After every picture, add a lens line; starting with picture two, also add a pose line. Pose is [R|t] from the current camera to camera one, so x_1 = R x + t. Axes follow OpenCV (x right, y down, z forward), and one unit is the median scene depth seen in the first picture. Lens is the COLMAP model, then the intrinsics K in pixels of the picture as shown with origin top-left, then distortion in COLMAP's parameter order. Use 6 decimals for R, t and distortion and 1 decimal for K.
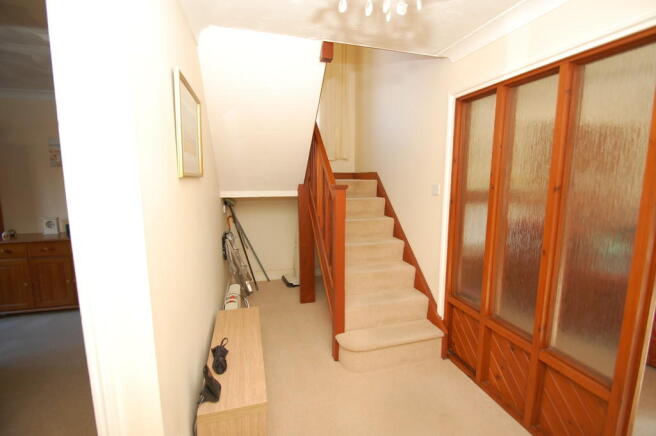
lens RADIAL K [[292.8, 0, 326.4], [0, 292.8, 216.0], [0, 0, 1]] dist [-0.002530, -0.000266]
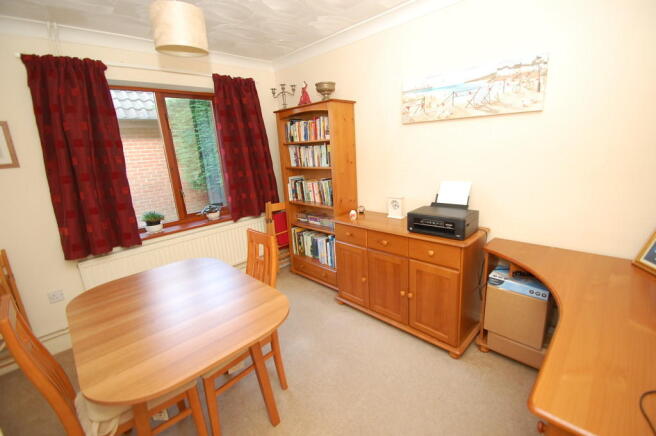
lens RADIAL K [[292.8, 0, 327.8], [0, 292.8, 215.1], [0, 0, 1]] dist [-0.002530, -0.000266]
pose [[0.487216, 0.166103, -0.857339, -0.539990], [-0.045474, 0.985238, 0.165040, -0.084990], [0.872097, -0.041424, 0.487577, 0.682603]]
